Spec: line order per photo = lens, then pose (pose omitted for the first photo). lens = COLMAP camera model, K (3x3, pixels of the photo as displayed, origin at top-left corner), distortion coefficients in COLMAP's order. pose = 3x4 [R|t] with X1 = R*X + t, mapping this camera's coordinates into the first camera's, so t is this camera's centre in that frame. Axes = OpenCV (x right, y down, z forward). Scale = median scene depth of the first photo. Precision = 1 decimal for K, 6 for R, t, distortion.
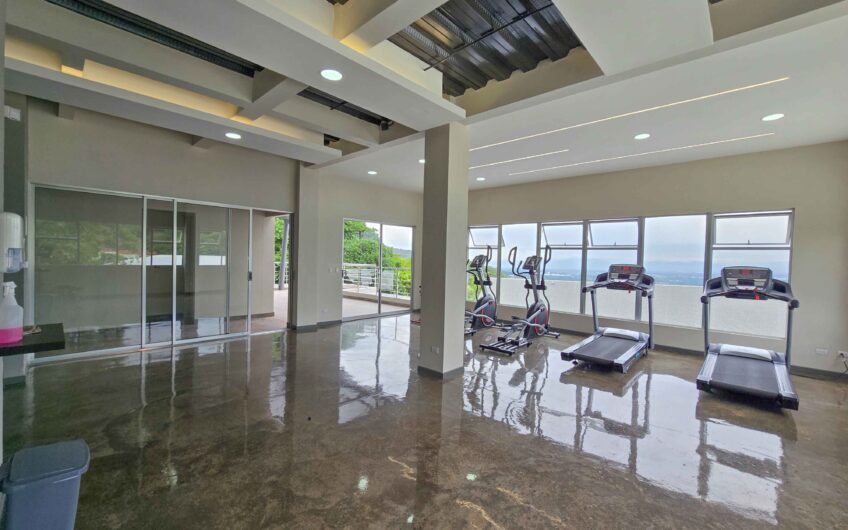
lens RADIAL K [[352.5, 0, 424.0], [0, 352.5, 265.0], [0, 0, 1]] dist [-0.000611, -0.000108]
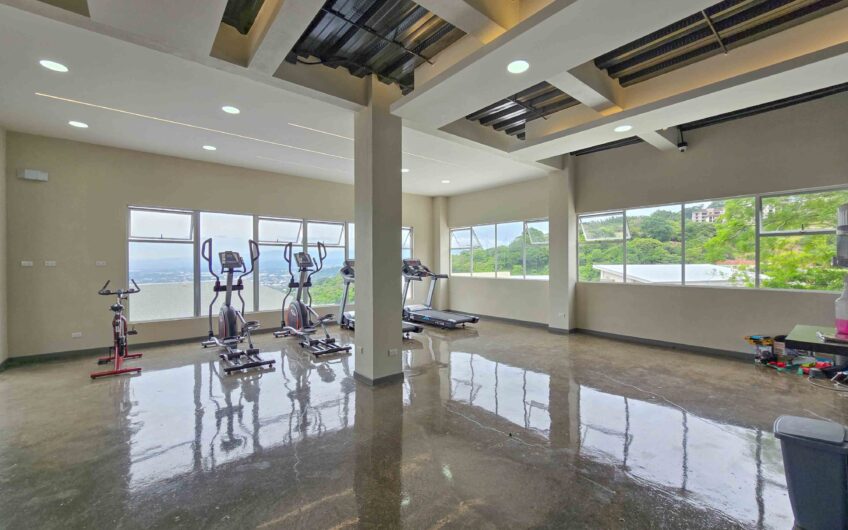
lens RADIAL K [[348.4, 0, 426.9], [0, 348.4, 263.4], [0, 0, 1]] dist [-0.001249, -0.000342]
pose [[0.124326, -0.033512, 0.991675, -0.452602], [0.015641, 0.999372, 0.031811, -0.016562], [-0.992118, 0.011556, 0.124772, 0.414194]]
